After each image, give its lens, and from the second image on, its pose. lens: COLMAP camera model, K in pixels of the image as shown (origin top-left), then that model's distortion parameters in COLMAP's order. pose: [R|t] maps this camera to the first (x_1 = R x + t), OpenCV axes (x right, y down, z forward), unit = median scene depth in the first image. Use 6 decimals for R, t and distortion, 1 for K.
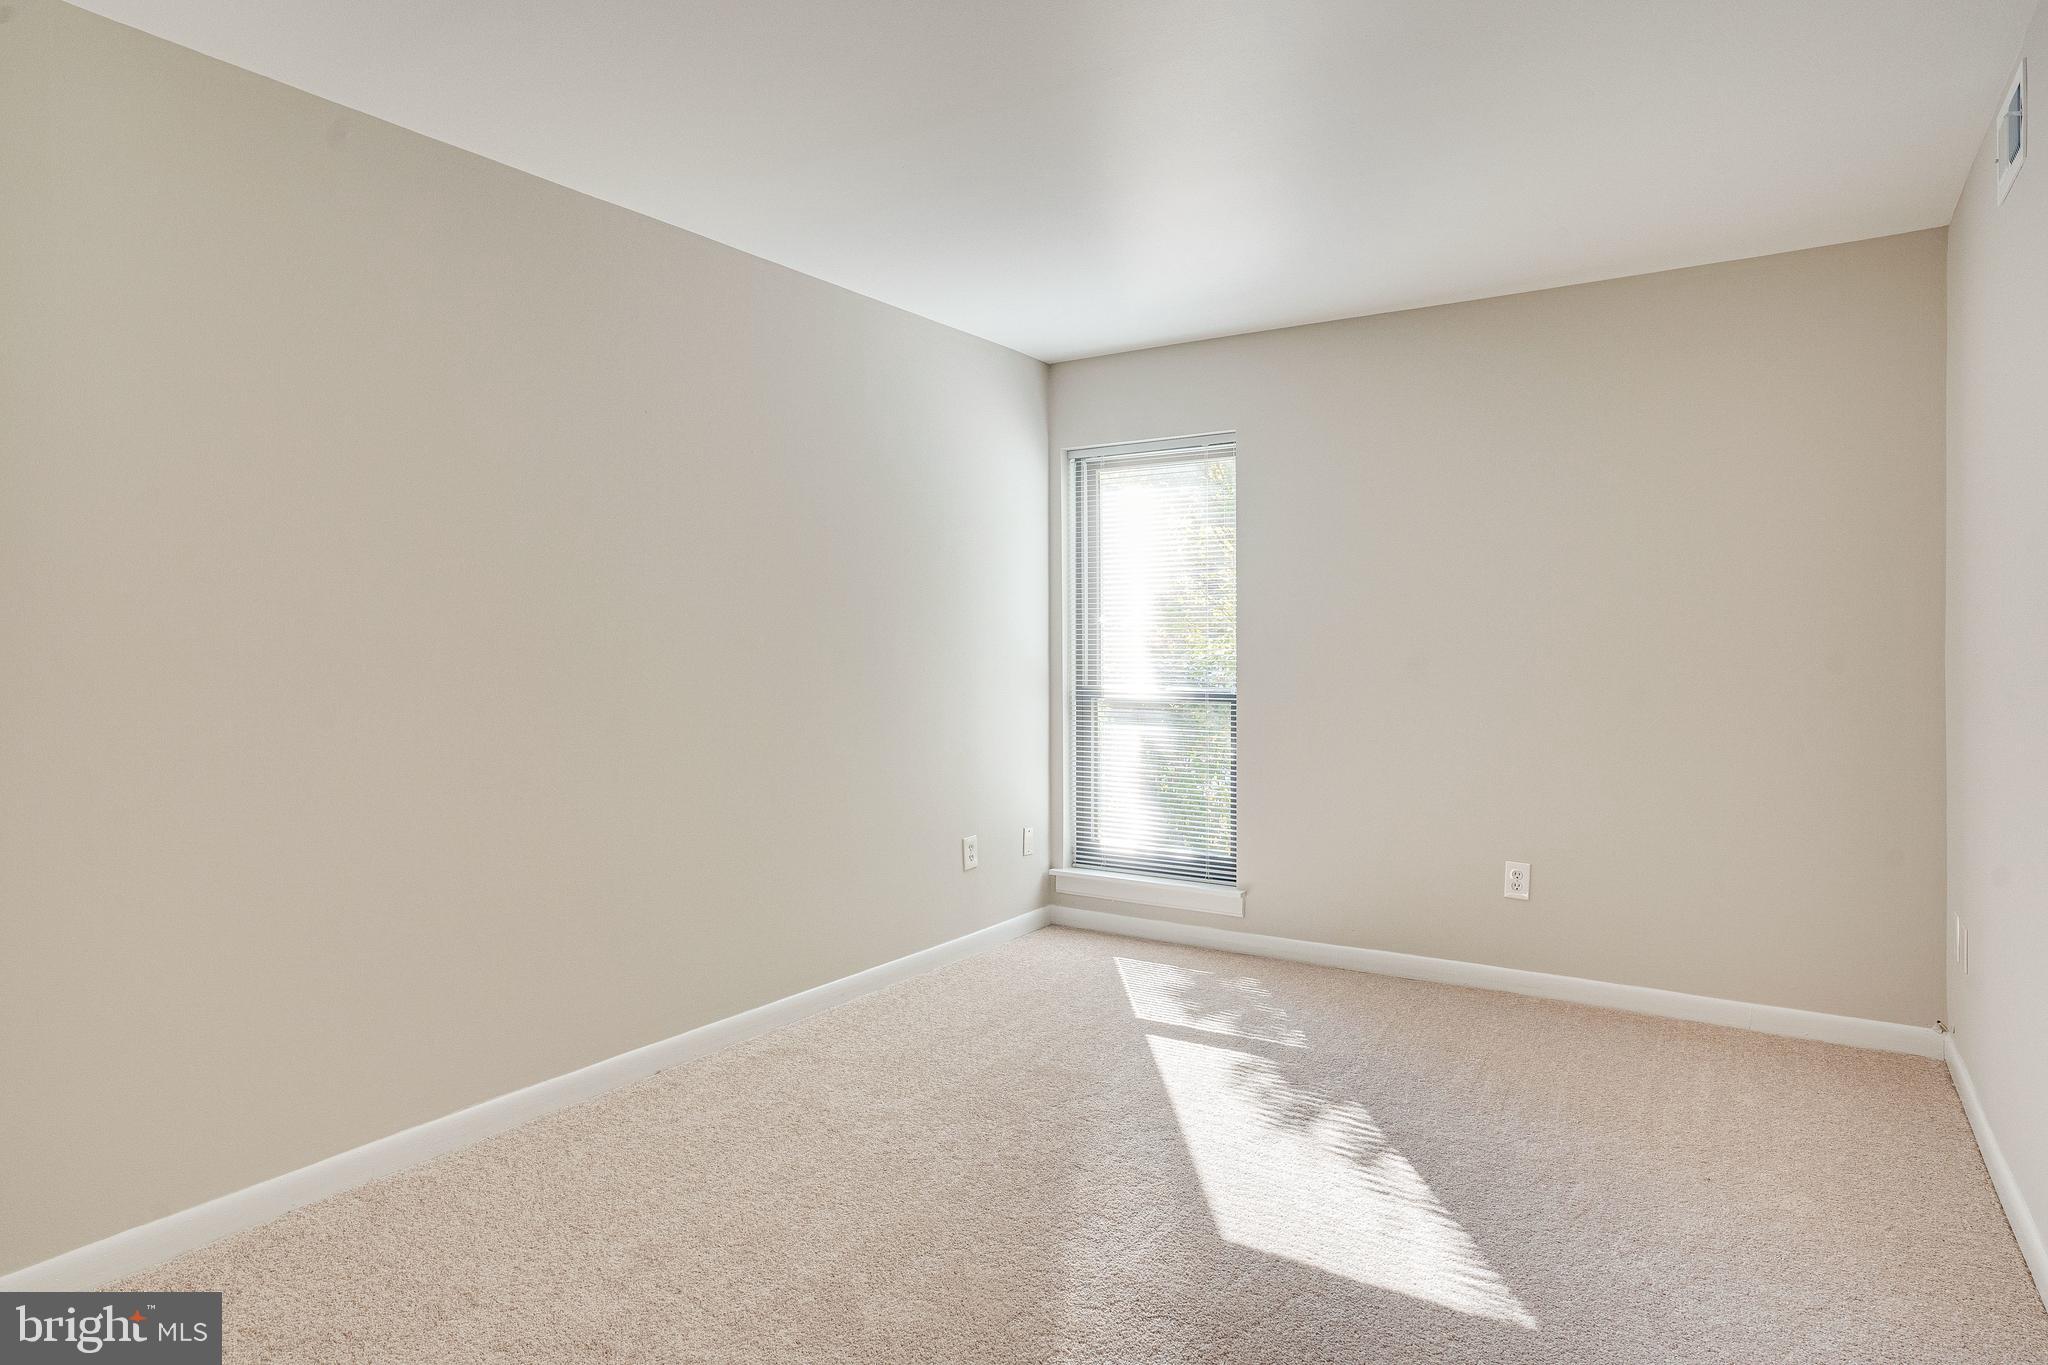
lens RADIAL K [[1147.9, 0, 1018.1], [0, 1147.9, 645.9], [0, 0, 1]] dist [-0.061375, 0.045725]
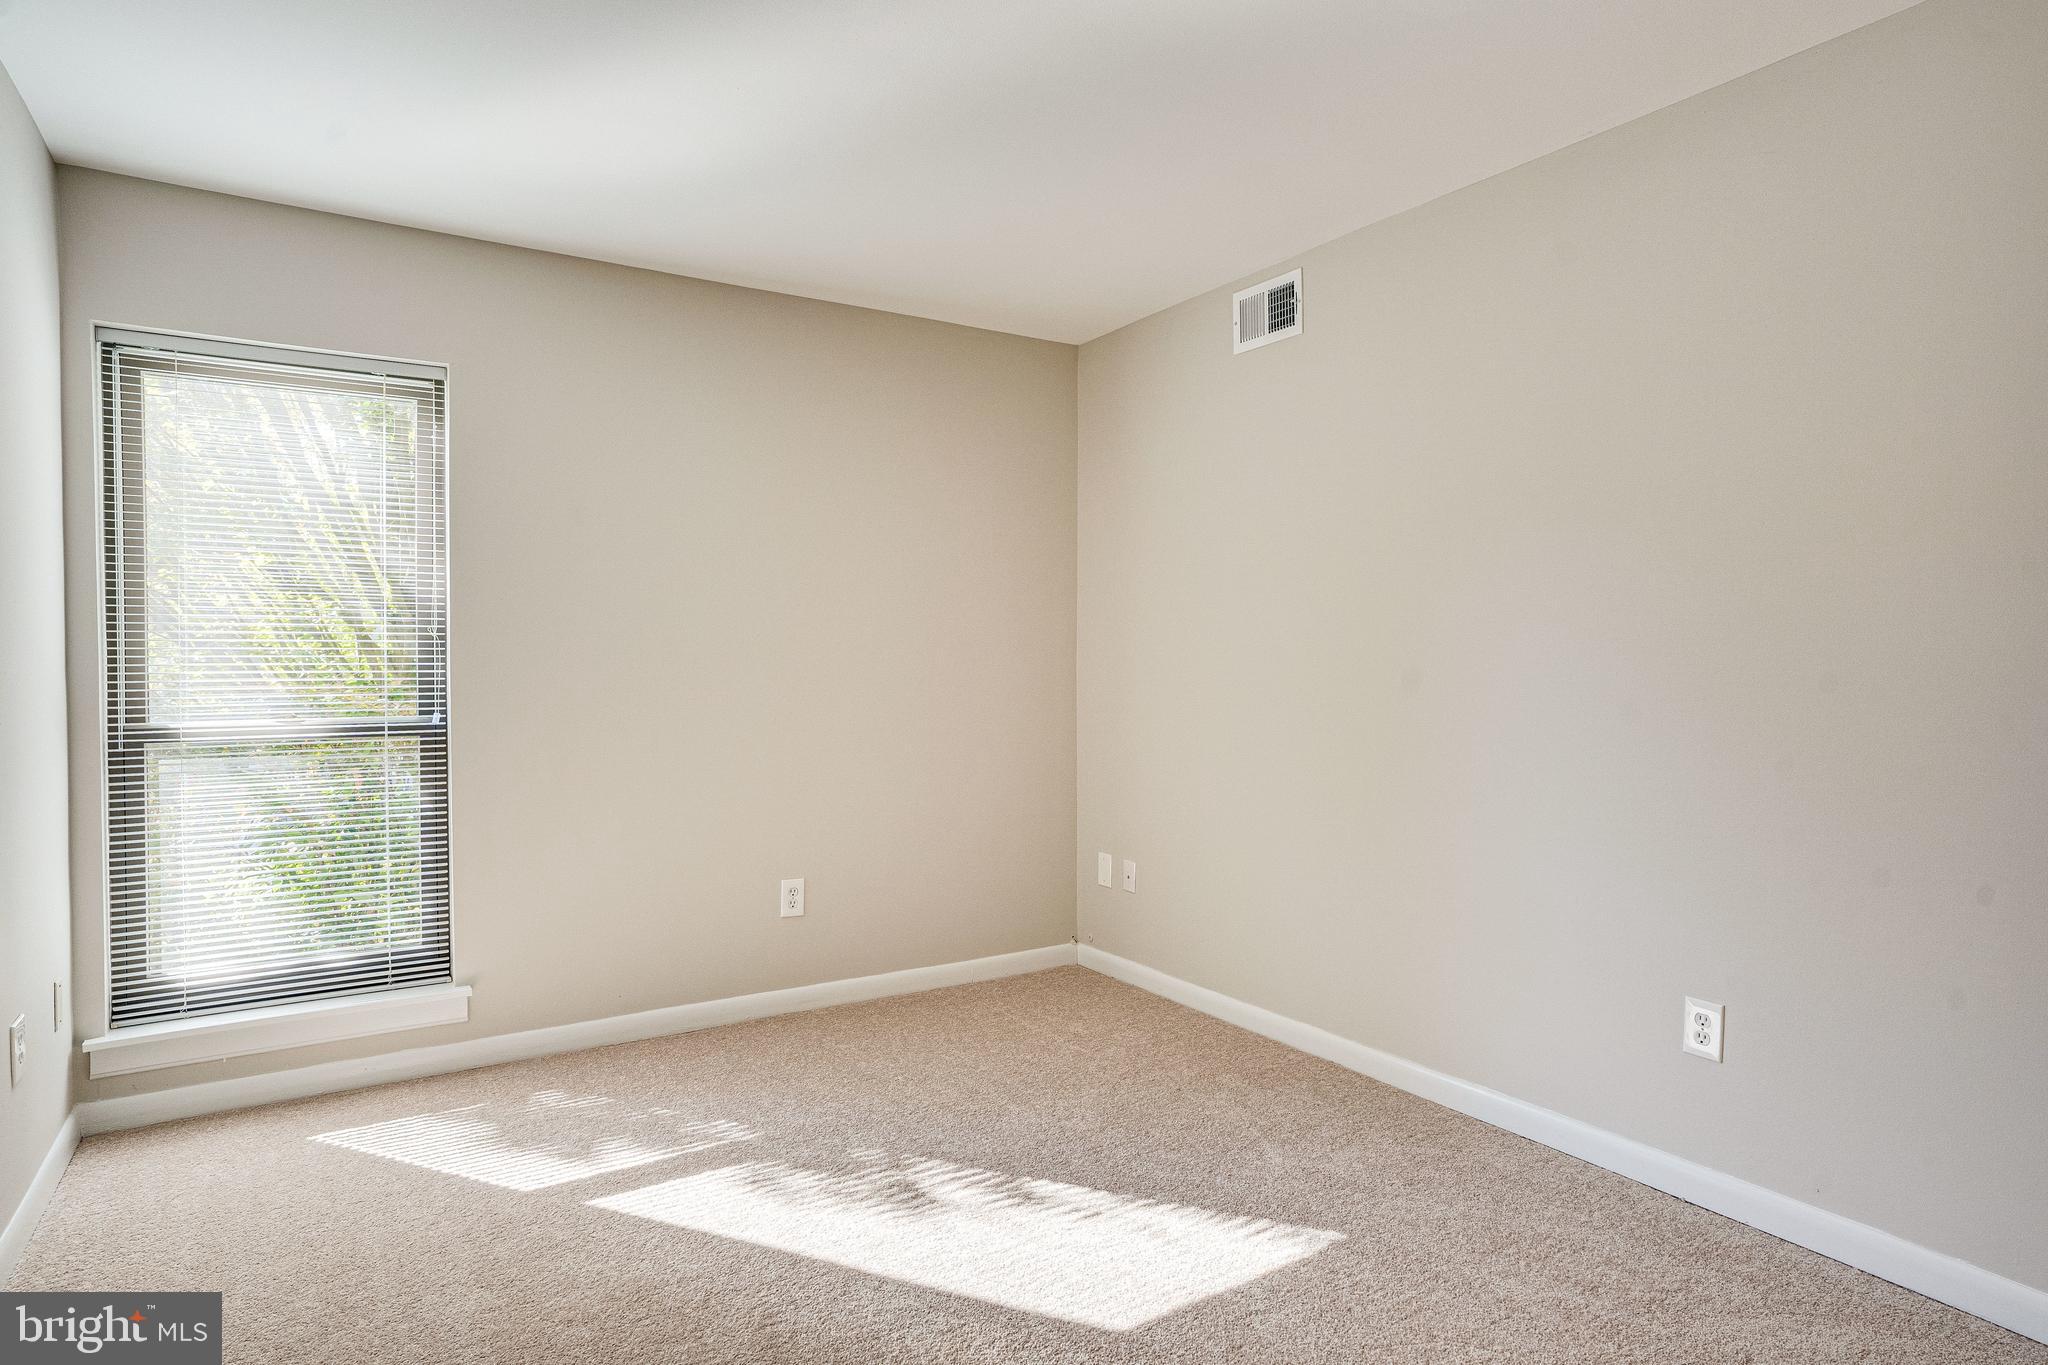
lens RADIAL K [[1147.9, 0, 1018.1], [0, 1147.9, 645.9], [0, 0, 1]] dist [-0.061375, 0.045725]
pose [[0.393667, 0.011890, 0.919176, -0.387656], [-0.001267, 0.999922, -0.012392, 0.001464], [-0.919252, 0.003714, 0.393652, 0.424421]]
